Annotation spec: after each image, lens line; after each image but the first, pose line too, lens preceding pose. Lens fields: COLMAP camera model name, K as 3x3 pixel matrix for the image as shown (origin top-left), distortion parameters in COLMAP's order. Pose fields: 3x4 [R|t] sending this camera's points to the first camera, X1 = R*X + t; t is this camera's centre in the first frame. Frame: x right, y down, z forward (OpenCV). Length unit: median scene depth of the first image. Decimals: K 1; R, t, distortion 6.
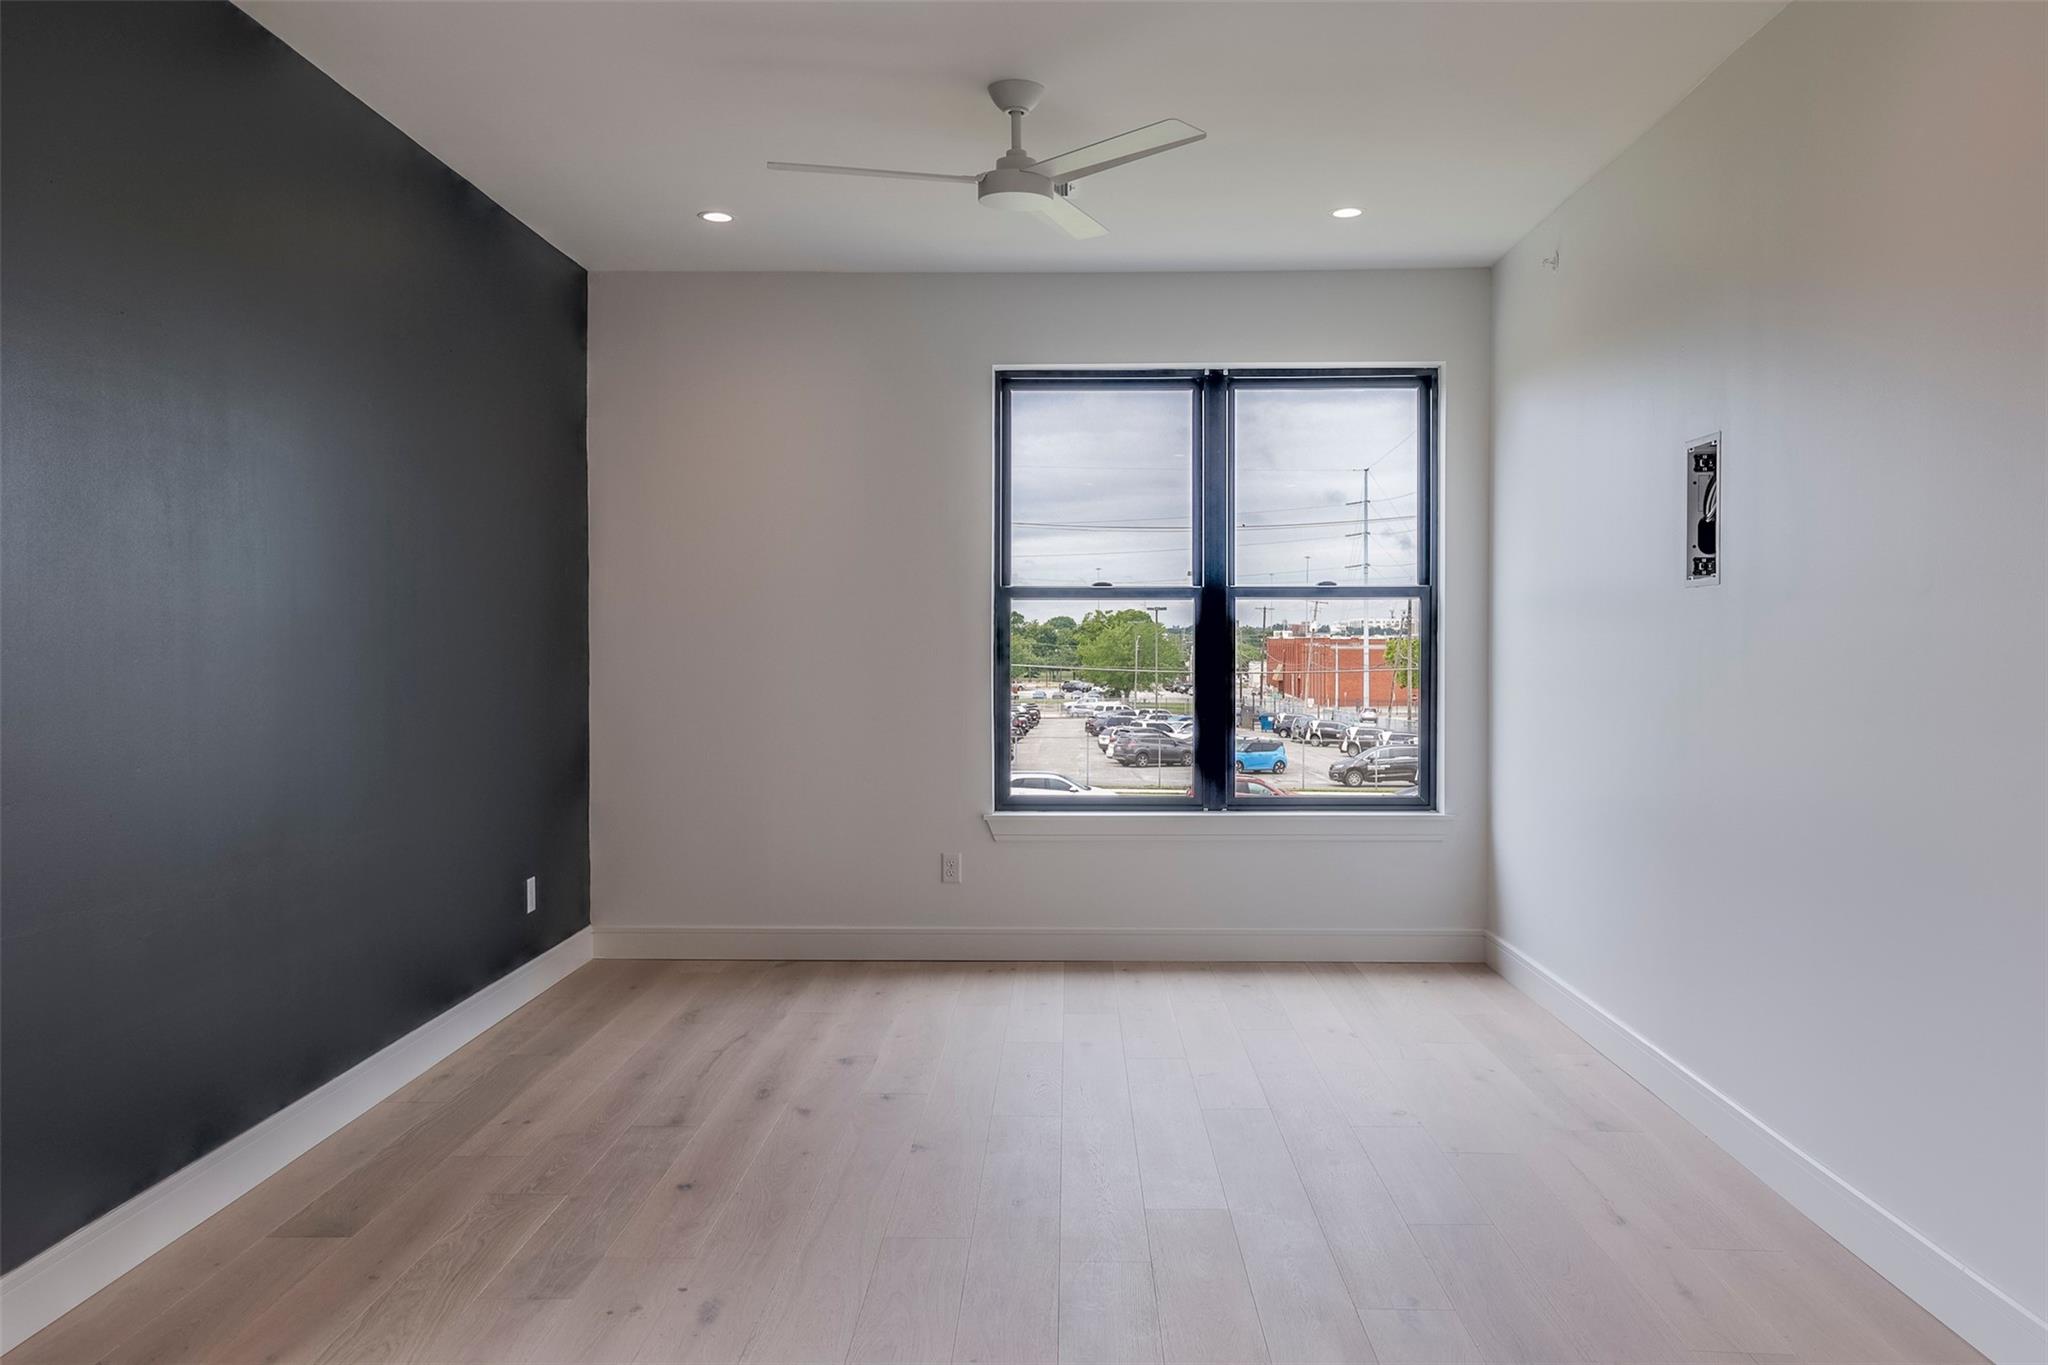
lens RADIAL K [[1627.4, 0, 1024.0], [0, 1627.4, 682.5], [0, 0, 1]] dist [0.020979, -0.001904]
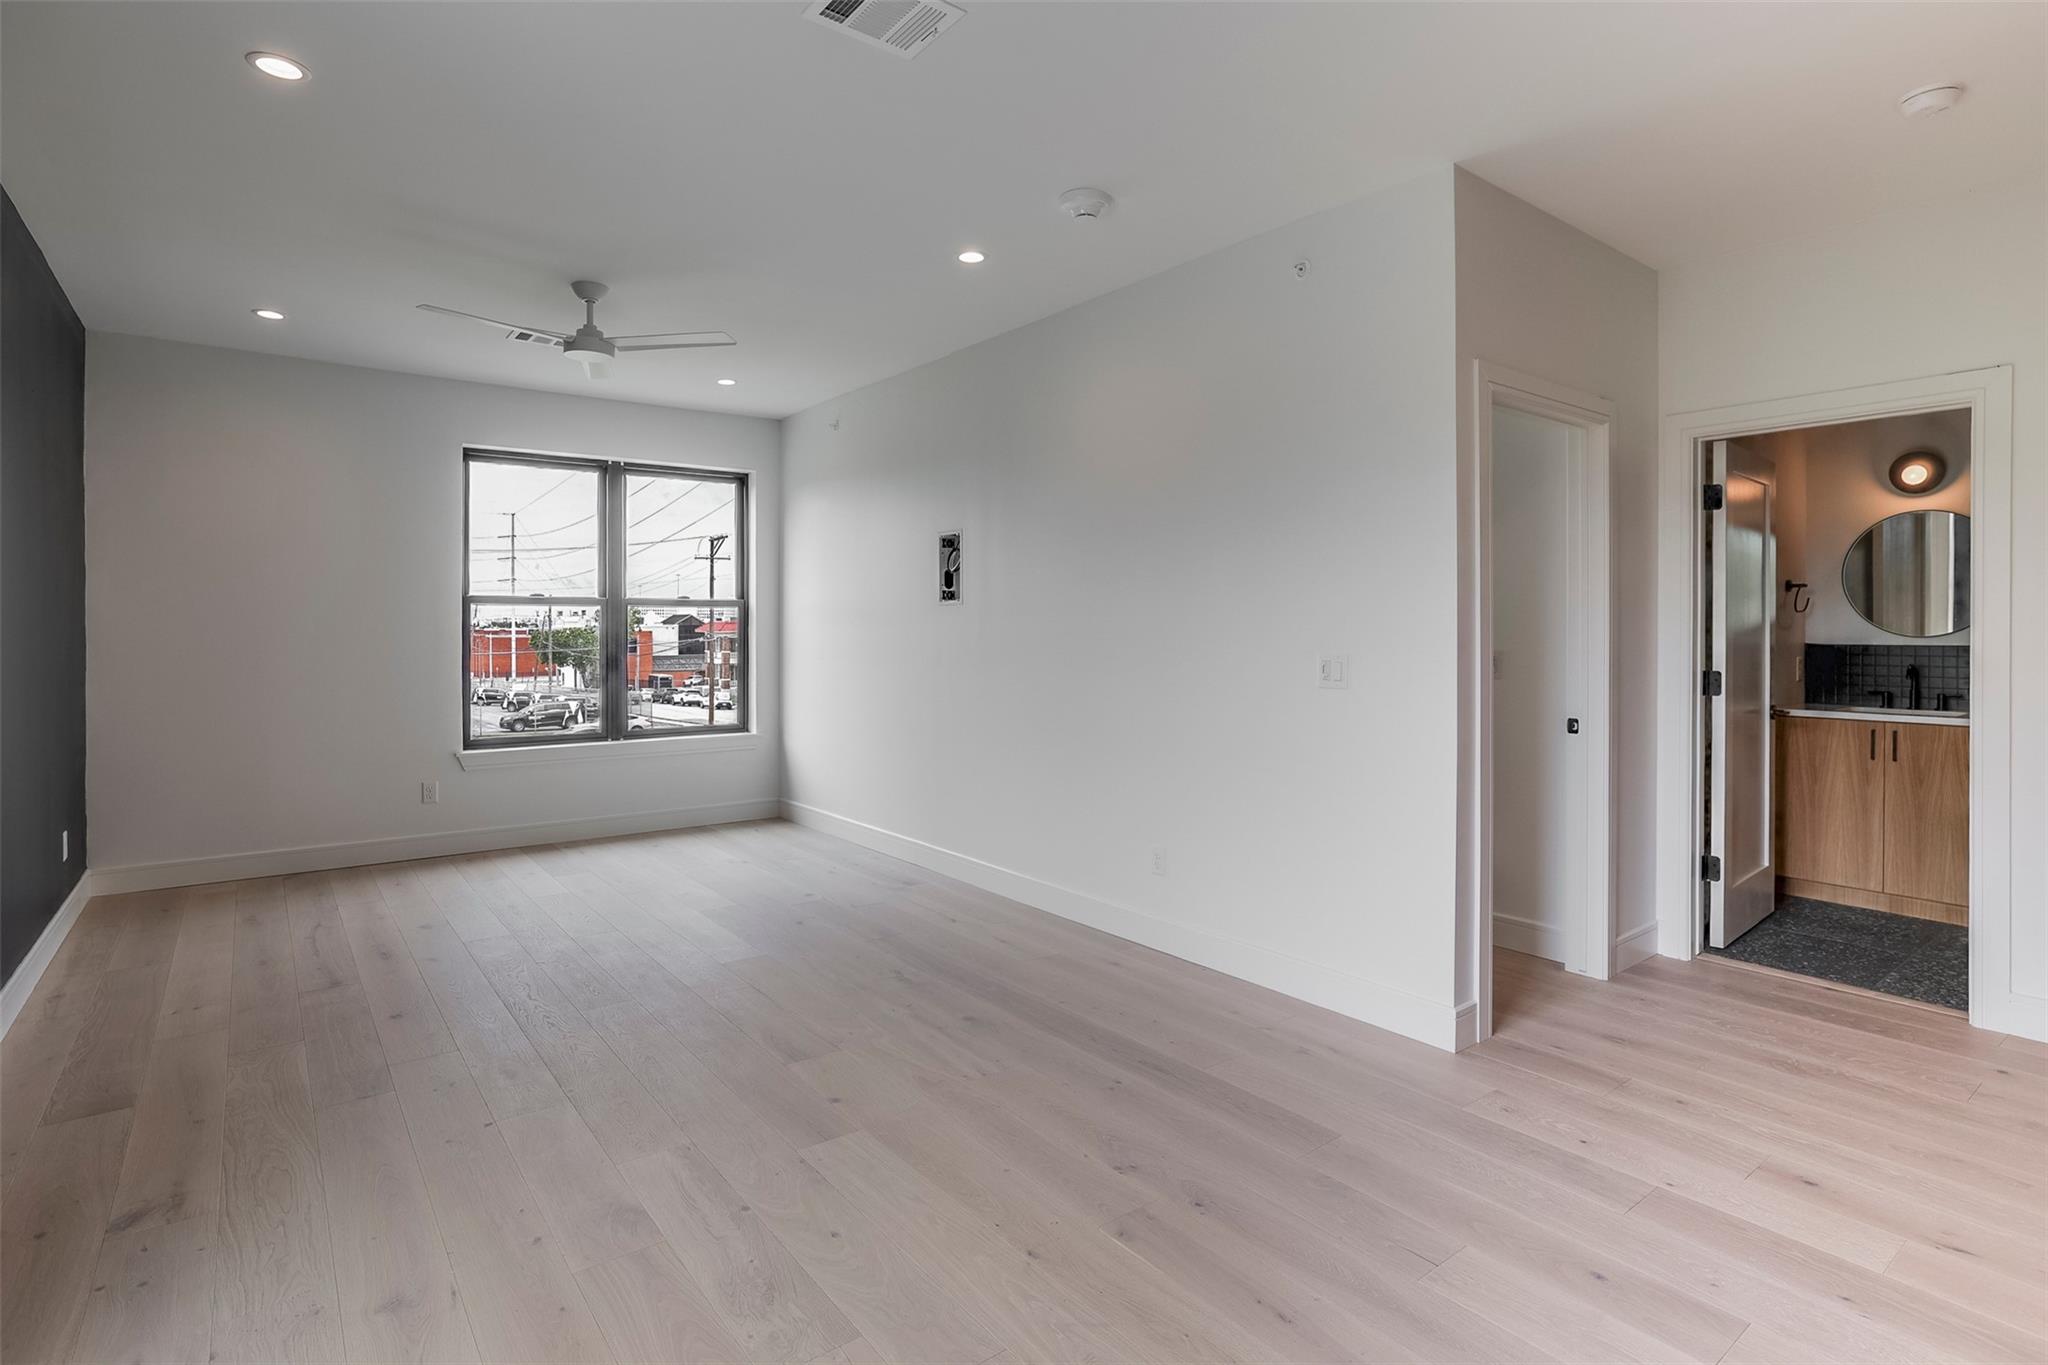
lens RADIAL K [[1028.9, 0, 1024.2], [0, 1028.9, 642.0], [0, 0, 1]] dist [0.000347, 0.000754]
pose [[0.785712, -0.007656, 0.618546, -0.192105], [0.017142, 0.999809, -0.009400, -0.000118], [-0.618355, 0.017989, 0.785693, -0.029873]]
